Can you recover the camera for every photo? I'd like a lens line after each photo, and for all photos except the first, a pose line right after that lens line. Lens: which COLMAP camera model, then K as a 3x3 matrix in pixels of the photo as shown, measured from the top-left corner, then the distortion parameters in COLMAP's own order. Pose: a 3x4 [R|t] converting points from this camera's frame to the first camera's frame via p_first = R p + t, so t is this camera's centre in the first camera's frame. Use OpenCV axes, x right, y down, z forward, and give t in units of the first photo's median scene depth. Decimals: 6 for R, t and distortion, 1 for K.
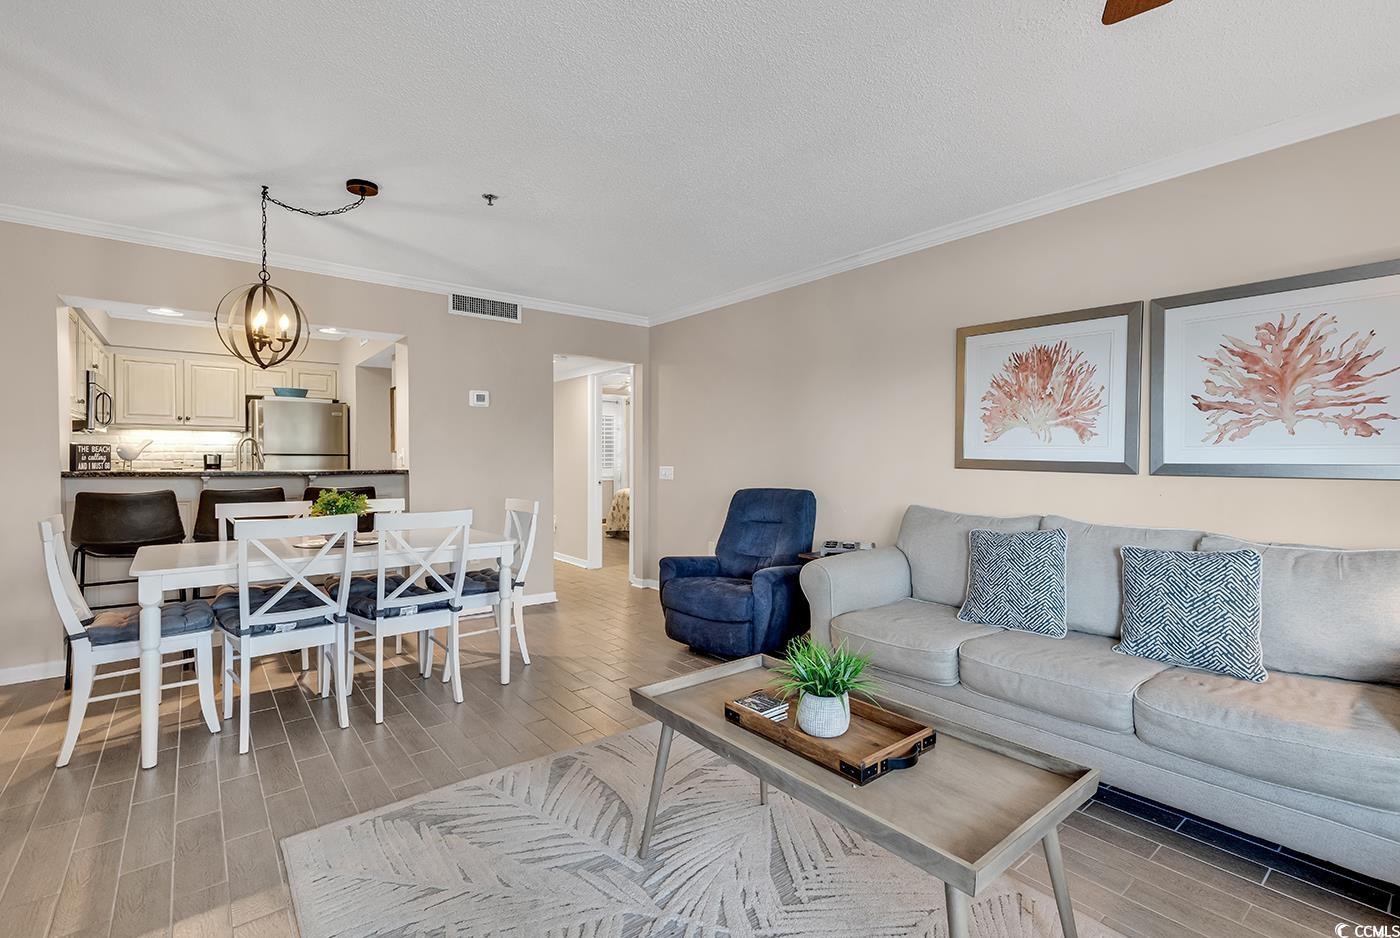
lens RADIAL K [[646.3, 0, 700.8], [0, 646.3, 466.3], [0, 0, 1]] dist [0.008204, -0.002227]
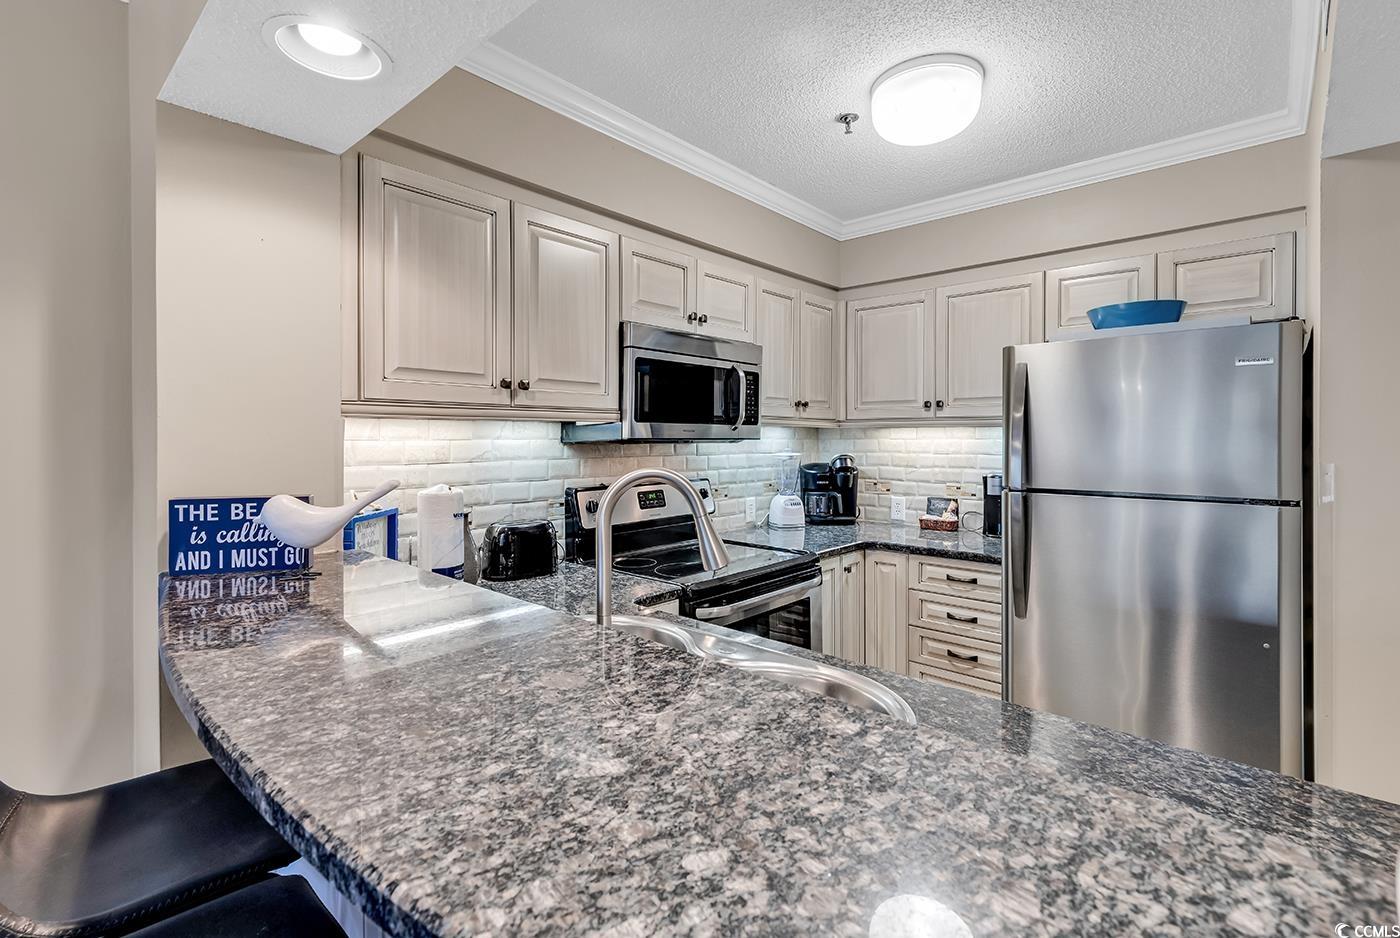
lens RADIAL K [[646.3, 0, 711.5], [0, 646.3, 437.6], [0, 0, 1]] dist [0.008204, -0.002227]
pose [[0.176034, -0.007062, -0.984359, -0.537755], [-0.011498, 0.999891, -0.009229, -0.066750], [0.984317, 0.012942, 0.175934, 1.193889]]
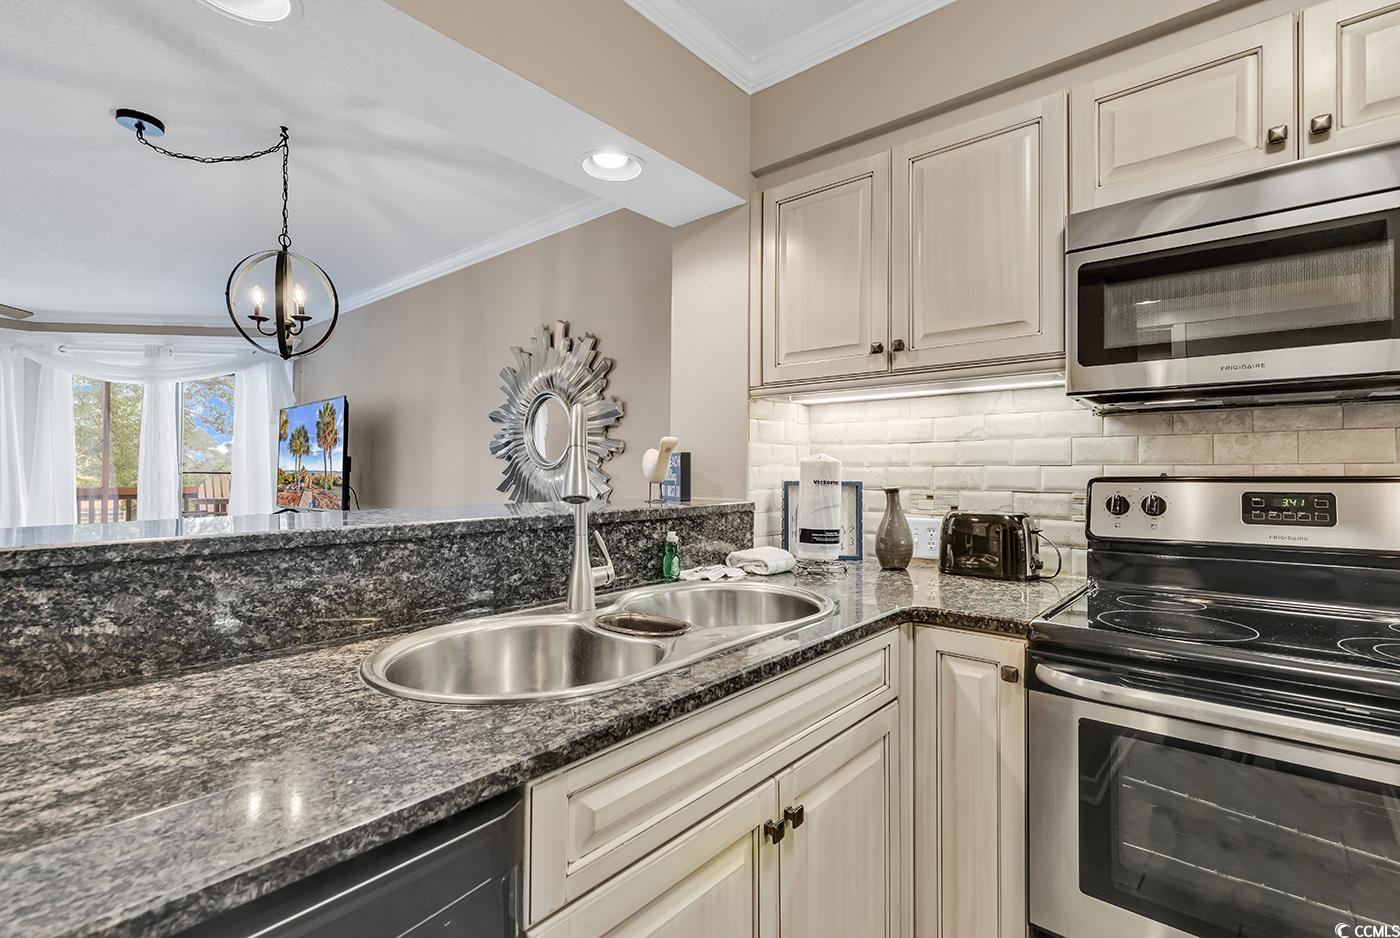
lens RADIAL K [[646.3, 0, 699.0], [0, 646.3, 469.9], [0, 0, 1]] dist [0.008204, -0.002227]
pose [[-0.981405, -0.010867, -0.191639, -0.946370], [-0.012577, 0.999891, 0.007707, -0.011667], [0.191535, 0.009974, -0.981435, 1.682403]]
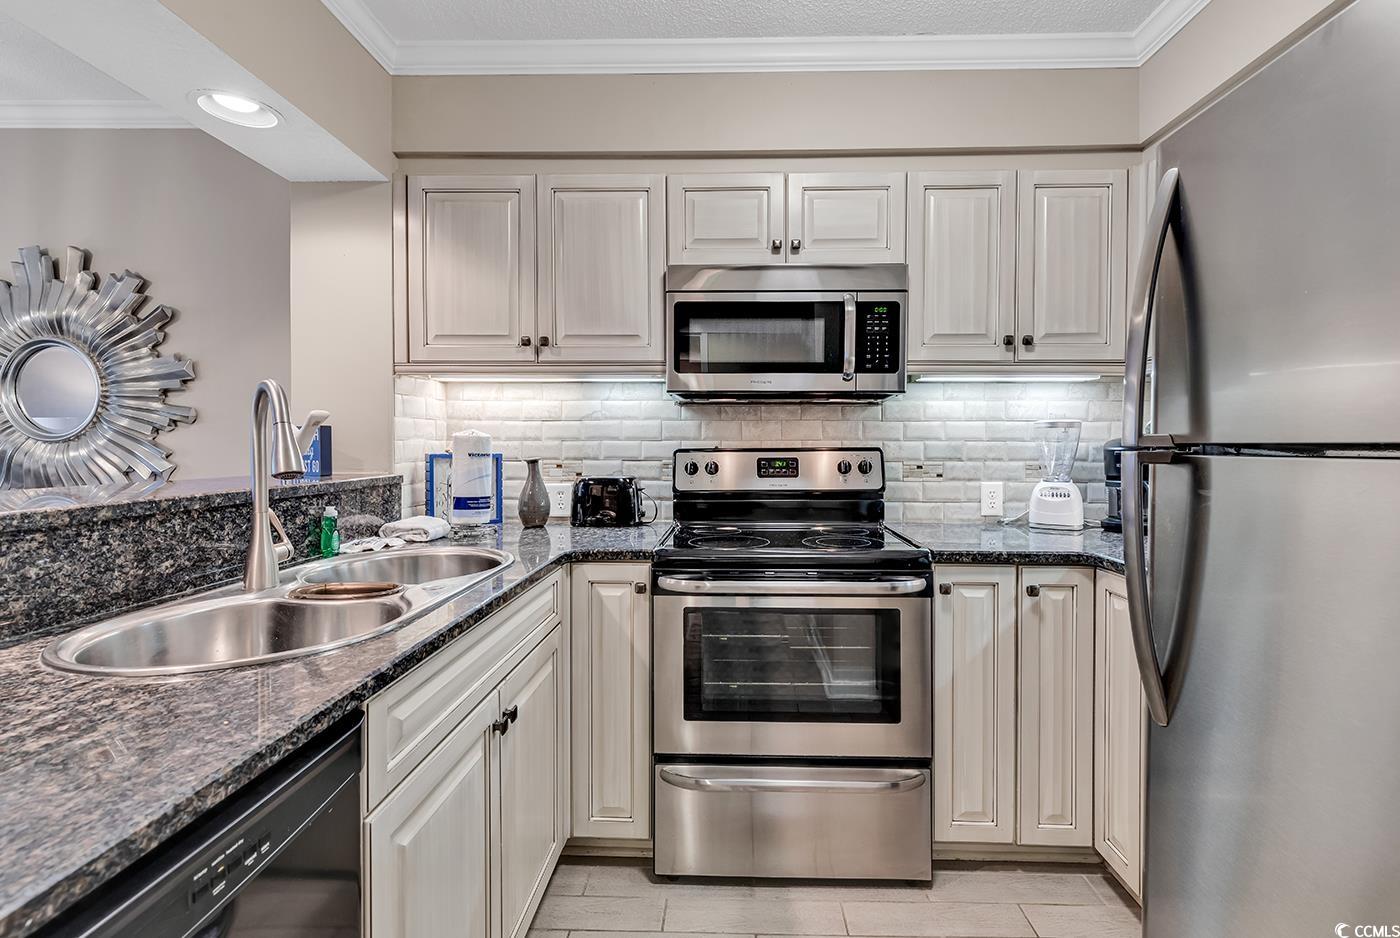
lens RADIAL K [[646.3, 0, 718.1], [0, 646.3, 455.9], [0, 0, 1]] dist [0.008204, -0.002227]
pose [[-0.643525, 0.005695, -0.765404, -0.806932], [-0.016701, 0.999630, 0.021479, -0.014977], [0.765243, 0.026605, -0.643191, 1.750127]]
